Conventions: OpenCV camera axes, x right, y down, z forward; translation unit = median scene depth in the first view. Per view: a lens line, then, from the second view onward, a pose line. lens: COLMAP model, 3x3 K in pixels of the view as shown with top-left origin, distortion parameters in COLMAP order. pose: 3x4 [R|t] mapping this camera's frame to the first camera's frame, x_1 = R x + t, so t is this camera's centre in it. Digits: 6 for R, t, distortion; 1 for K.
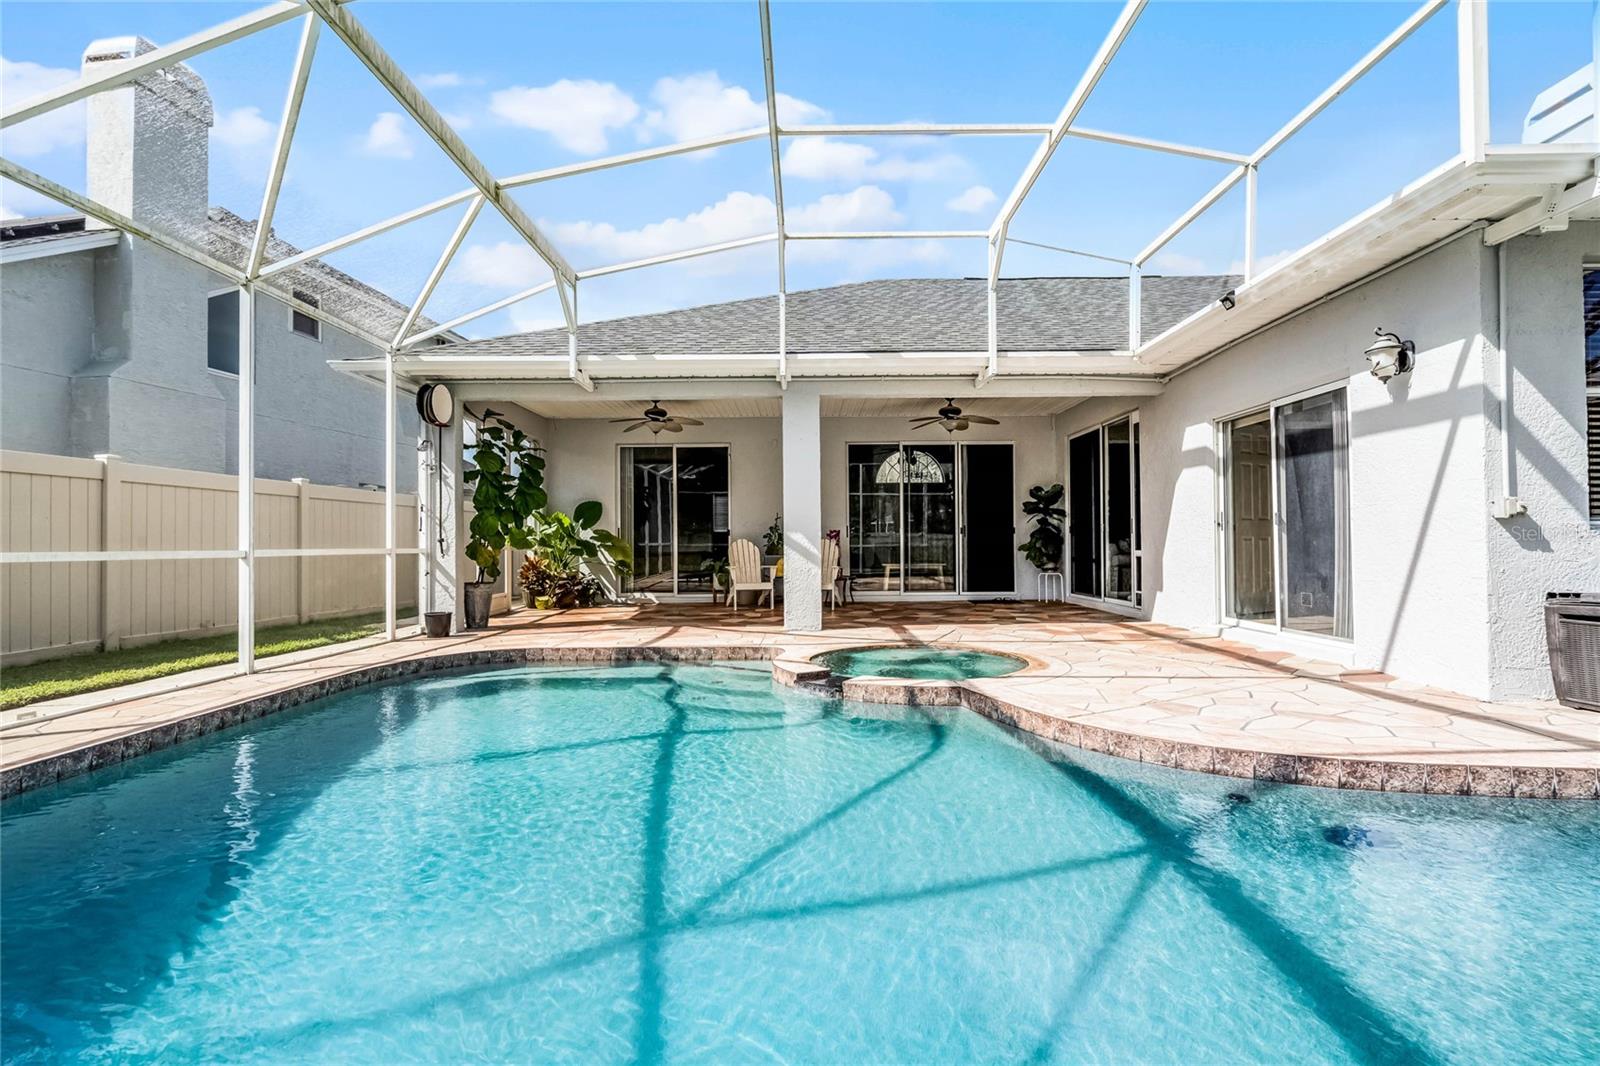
lens RADIAL K [[720.5, 0, 800.4], [0, 720.5, 533.5], [0, 0, 1]] dist [-0.004509, 0.001685]
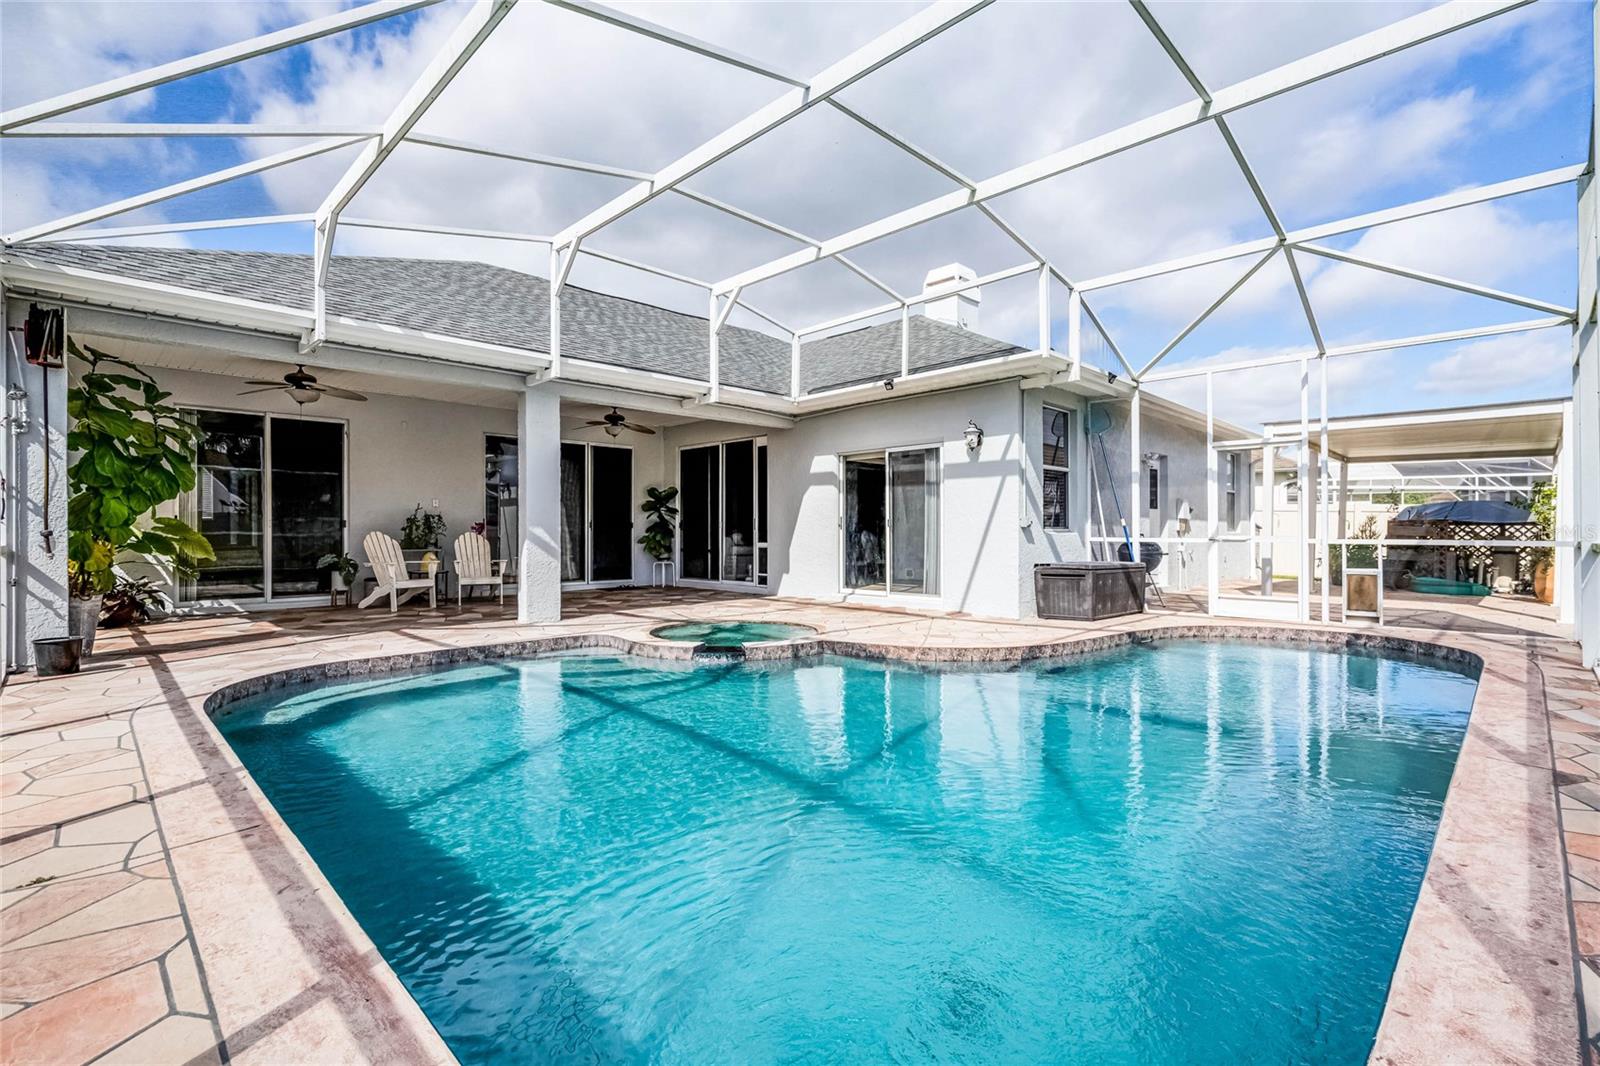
lens RADIAL K [[720.5, 0, 799.8], [0, 720.5, 539.9], [0, 0, 1]] dist [-0.004509, 0.001685]
pose [[0.705922, -0.001444, 0.708288, -0.526588], [-0.014969, 0.999744, 0.016957, -0.007202], [-0.708131, -0.022572, 0.705720, 0.014985]]
